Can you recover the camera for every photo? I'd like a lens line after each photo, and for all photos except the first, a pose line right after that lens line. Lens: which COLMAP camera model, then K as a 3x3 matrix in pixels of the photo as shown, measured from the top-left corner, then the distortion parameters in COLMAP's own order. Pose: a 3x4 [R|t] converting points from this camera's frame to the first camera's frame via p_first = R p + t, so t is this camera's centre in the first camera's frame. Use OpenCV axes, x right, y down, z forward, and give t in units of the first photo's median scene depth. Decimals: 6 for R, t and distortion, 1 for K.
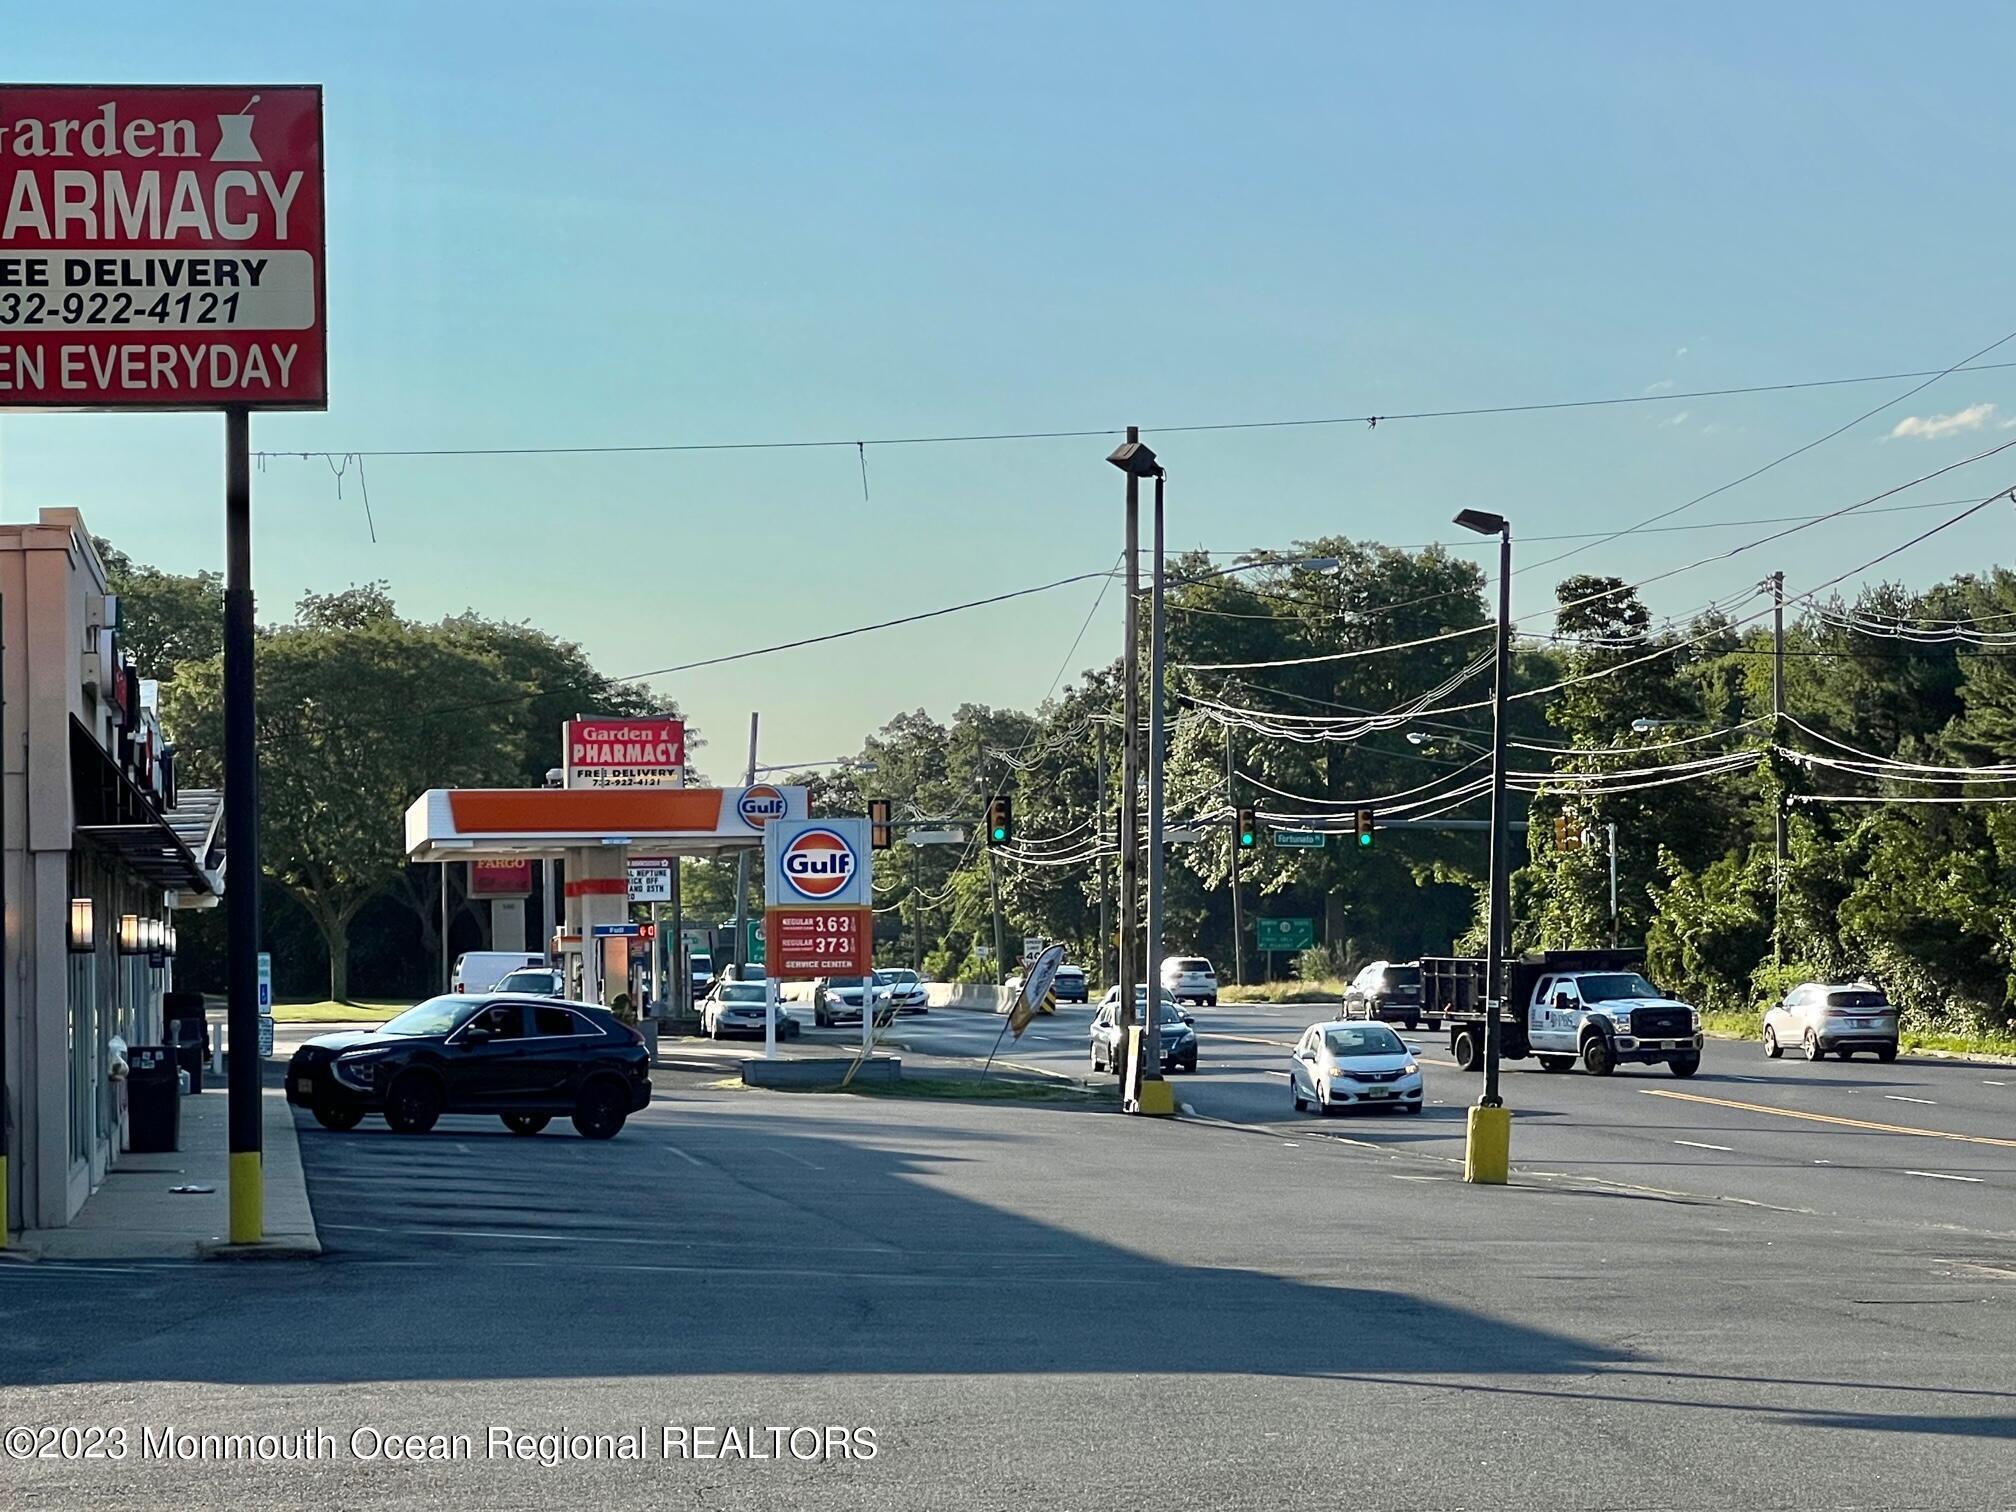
lens RADIAL K [[8177.6, 0, 1008.1], [0, 8177.6, 757.0], [0, 0, 1]] dist [-0.201381, 0.000000]
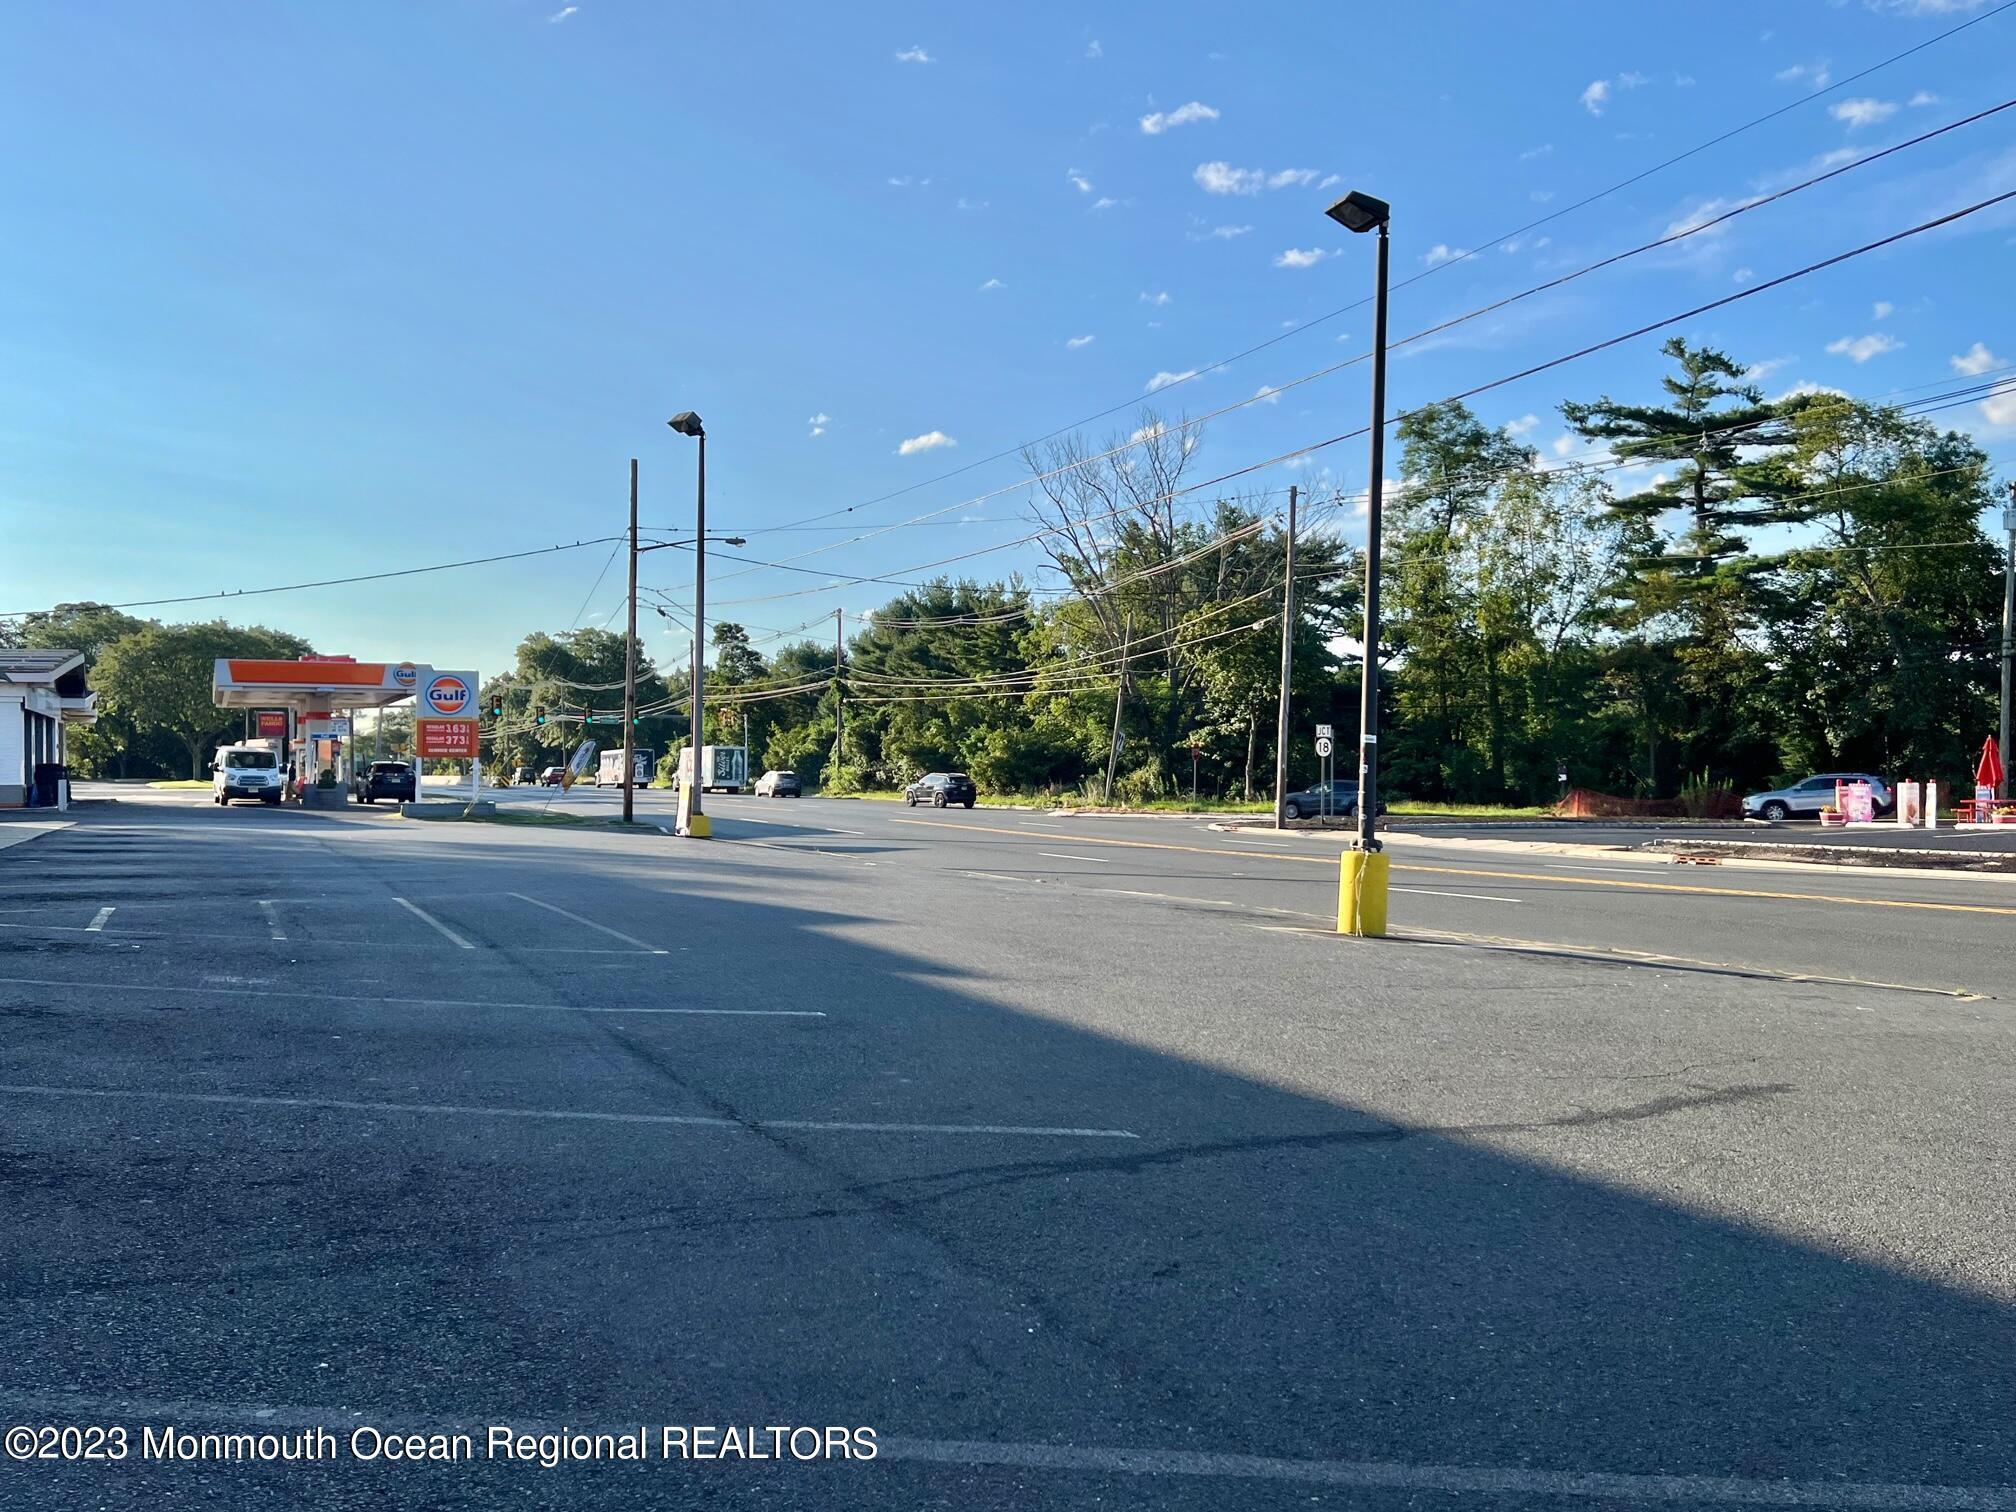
lens RADIAL K [[1632.4, 0, 985.5], [0, 1632.4, 761.2], [0, 0, 1]] dist [0.082196, -0.076339]
pose [[0.944084, 0.012844, 0.329456, -0.028521], [-0.015743, 0.999857, 0.006134, 0.021914], [-0.329330, -0.010978, 0.944151, 0.571731]]
